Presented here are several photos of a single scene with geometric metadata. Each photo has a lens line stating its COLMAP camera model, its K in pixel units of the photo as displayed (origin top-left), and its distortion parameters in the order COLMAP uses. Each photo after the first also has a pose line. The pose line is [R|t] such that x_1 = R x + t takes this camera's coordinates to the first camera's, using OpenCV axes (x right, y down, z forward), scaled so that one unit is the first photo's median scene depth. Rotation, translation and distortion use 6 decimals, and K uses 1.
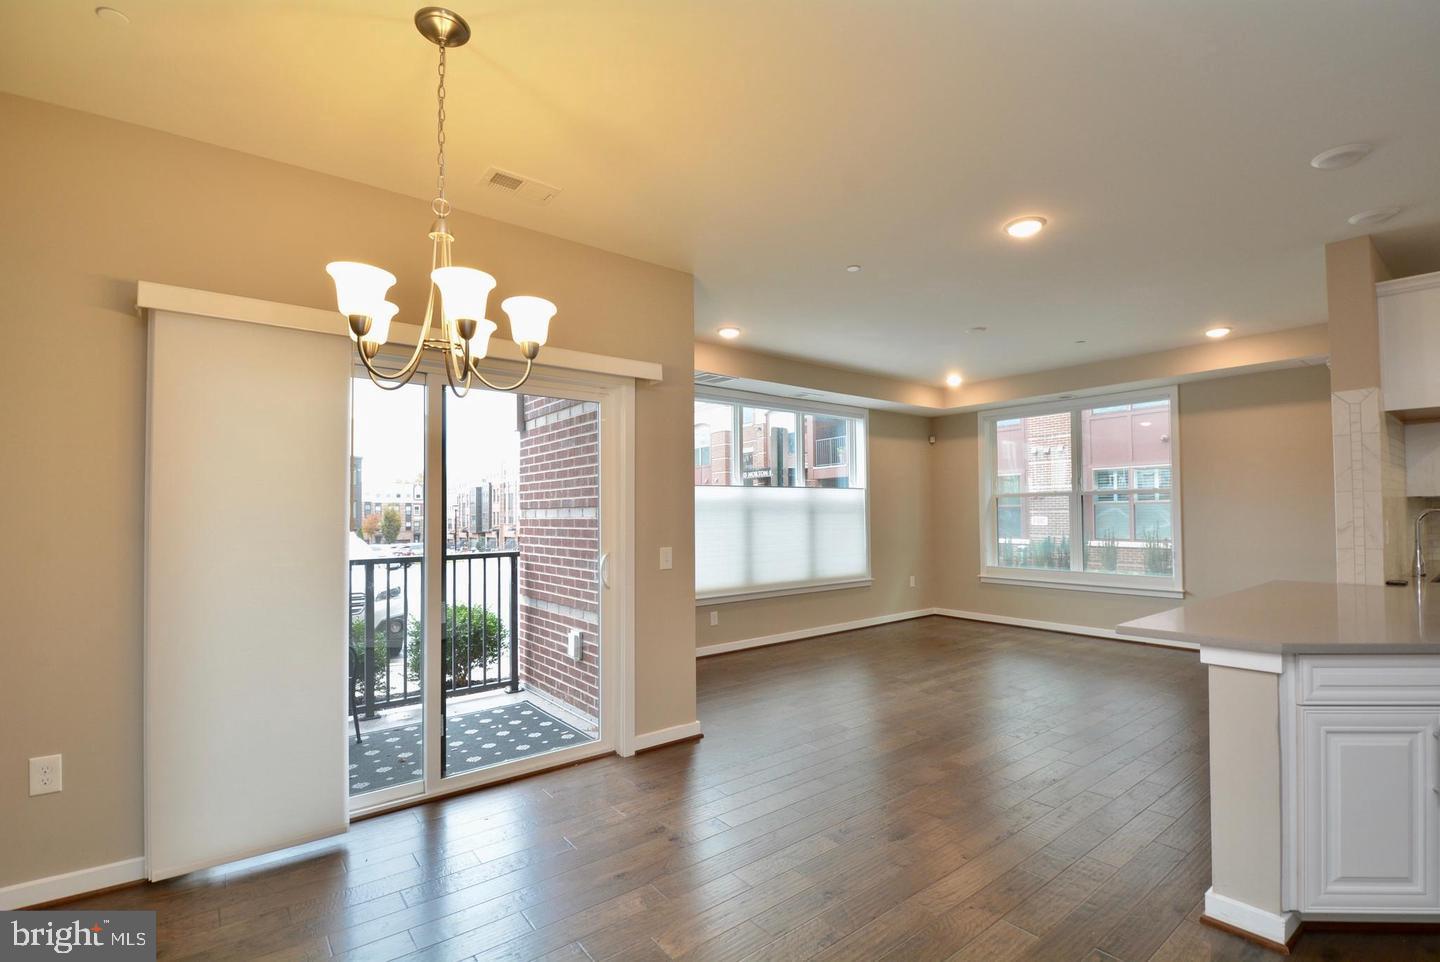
lens RADIAL K [[643.6, 0, 718.6], [0, 643.6, 499.4], [0, 0, 1]] dist [0.003668, -0.015871]
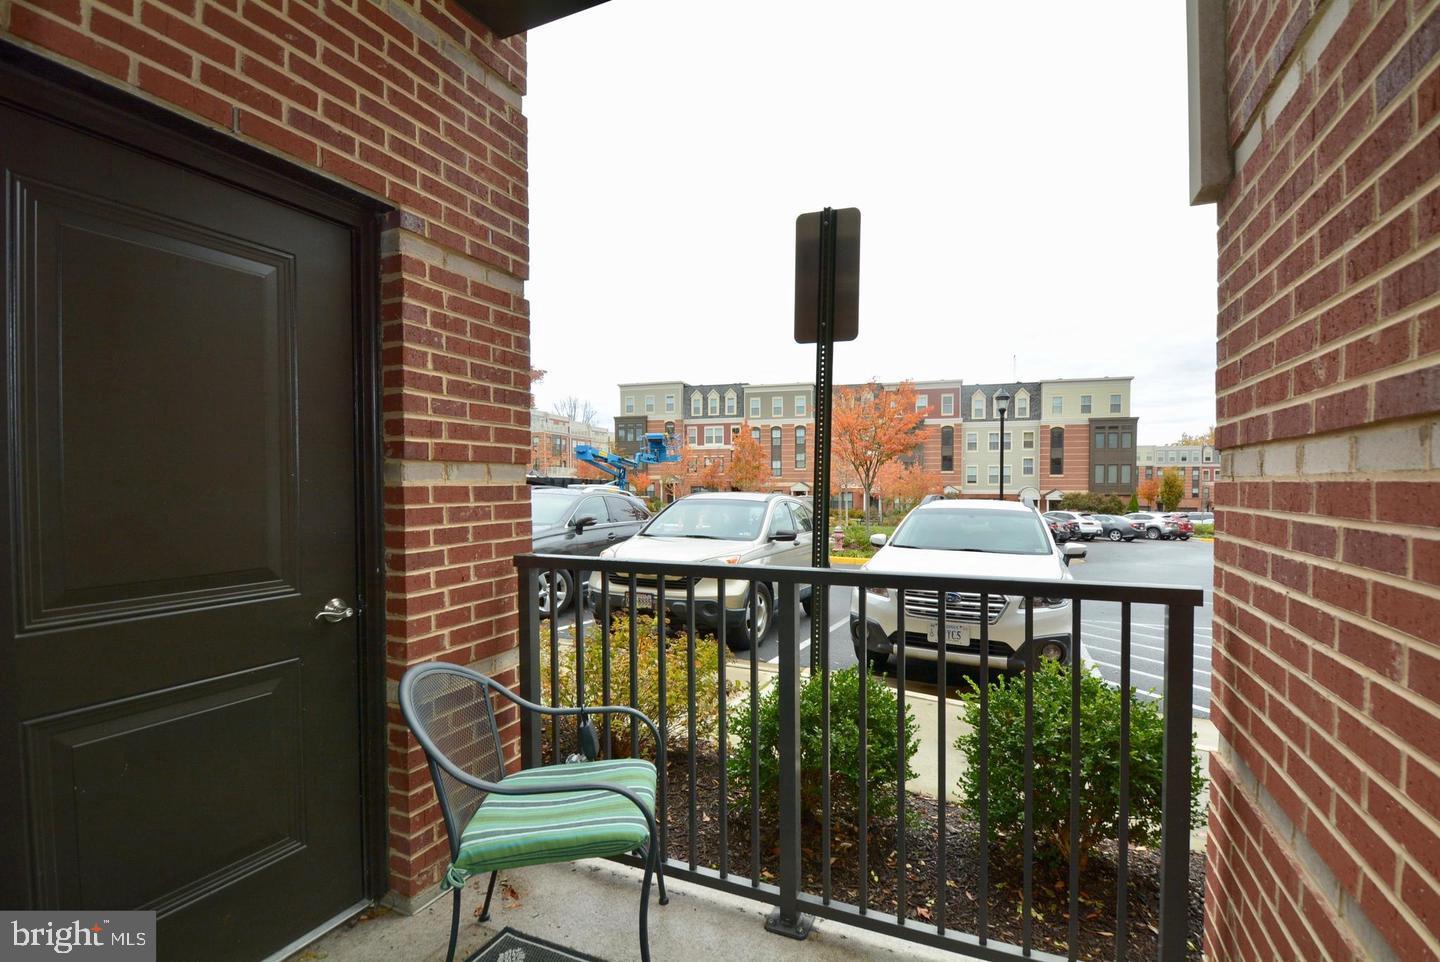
lens RADIAL K [[643.6, 0, 732.4], [0, 643.6, 499.3], [0, 0, 1]] dist [0.003668, -0.015871]
pose [[0.474497, 0.031409, -0.879697, -0.159284], [0.016620, 0.998865, 0.044629, 0.022923], [0.880100, -0.035797, 0.473437, 0.706553]]
